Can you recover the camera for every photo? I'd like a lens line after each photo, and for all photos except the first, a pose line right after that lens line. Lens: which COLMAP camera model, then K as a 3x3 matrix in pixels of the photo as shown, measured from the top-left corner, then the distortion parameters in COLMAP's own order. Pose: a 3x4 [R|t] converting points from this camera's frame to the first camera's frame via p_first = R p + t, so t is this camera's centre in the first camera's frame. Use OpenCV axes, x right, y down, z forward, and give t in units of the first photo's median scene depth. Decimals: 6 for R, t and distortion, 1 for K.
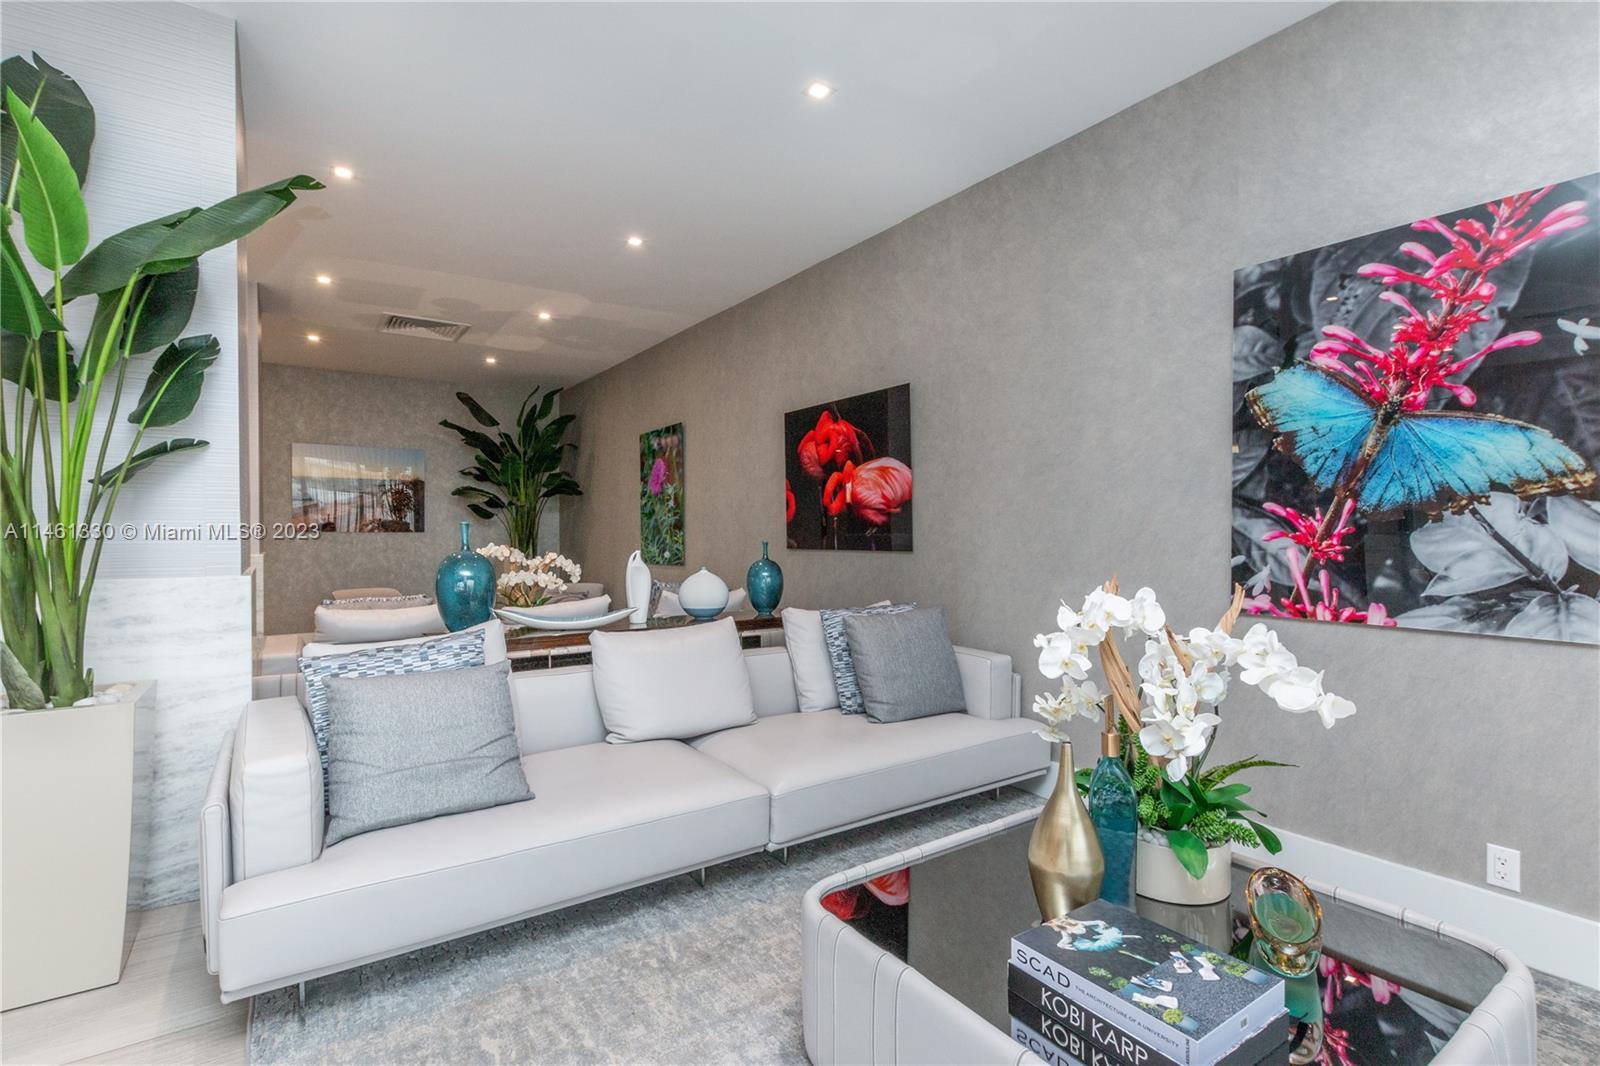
lens RADIAL K [[726.0, 0, 796.4], [0, 726.0, 542.1], [0, 0, 1]] dist [0.003898, 0.000360]
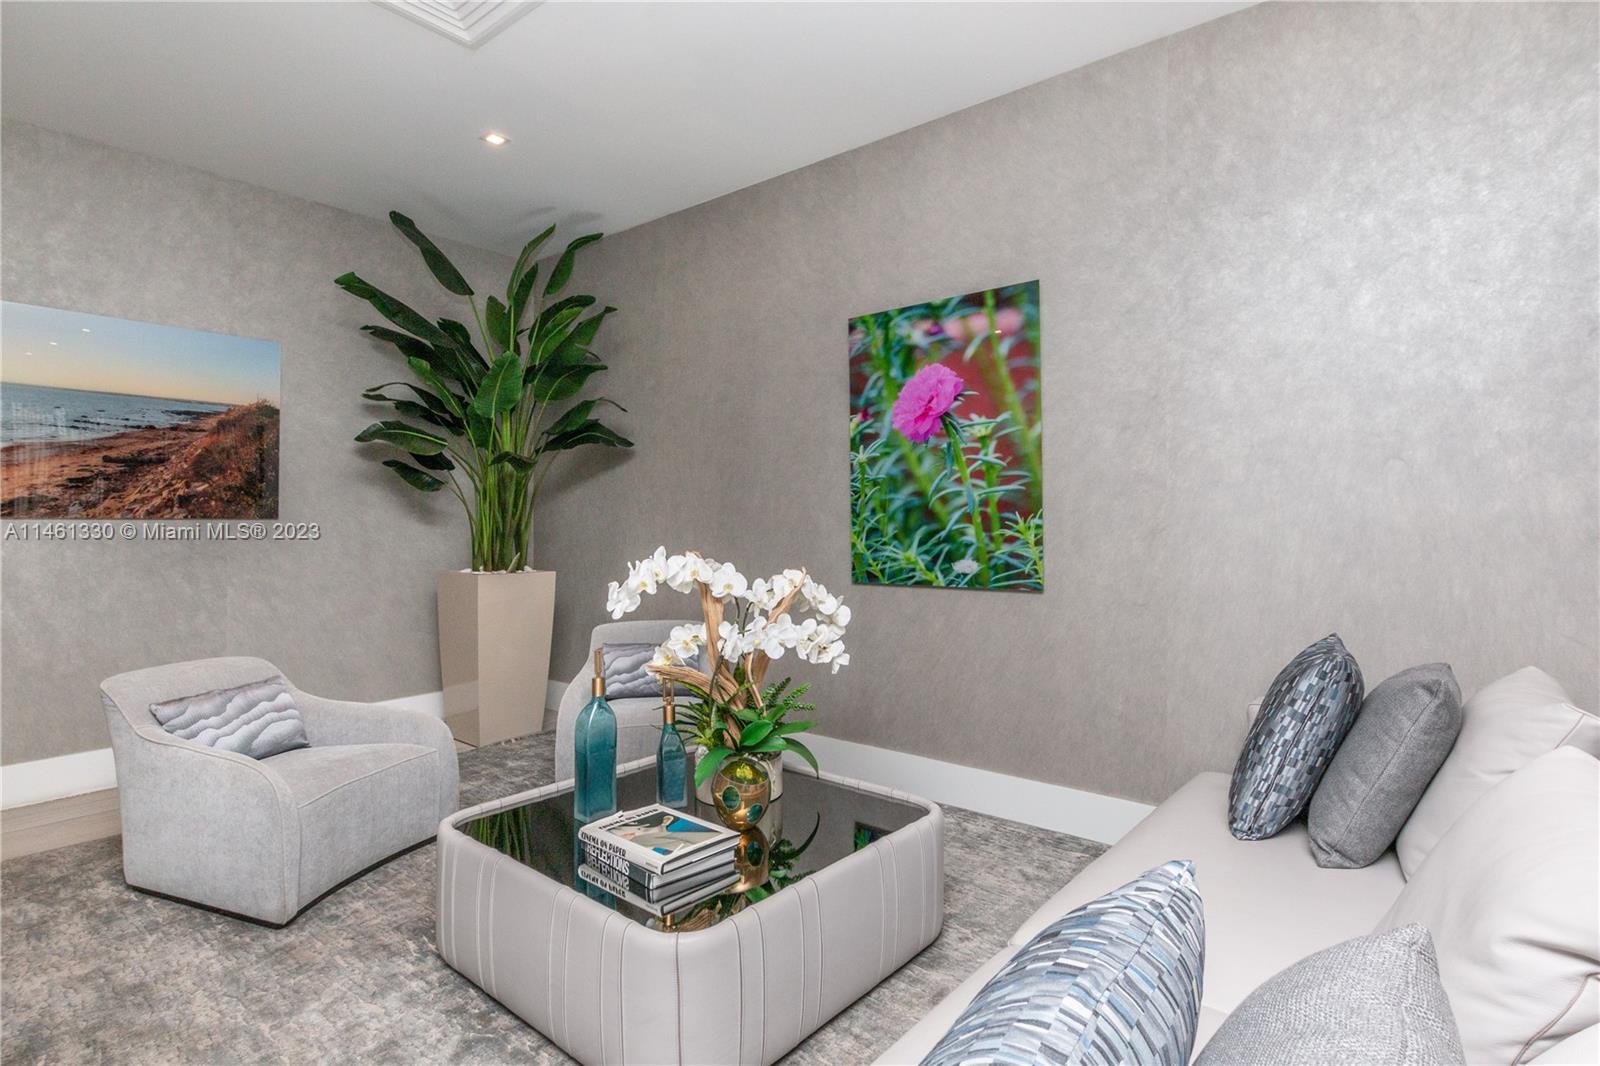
lens RADIAL K [[804.9, 0, 800.0], [0, 804.9, 533.0], [0, 0, 1]] dist [0.010697, 0.000470]
pose [[0.962928, -0.005167, 0.269708, -0.394942], [0.004692, 0.999986, 0.002406, -0.005644], [-0.269717, -0.001051, 0.962939, 0.488582]]
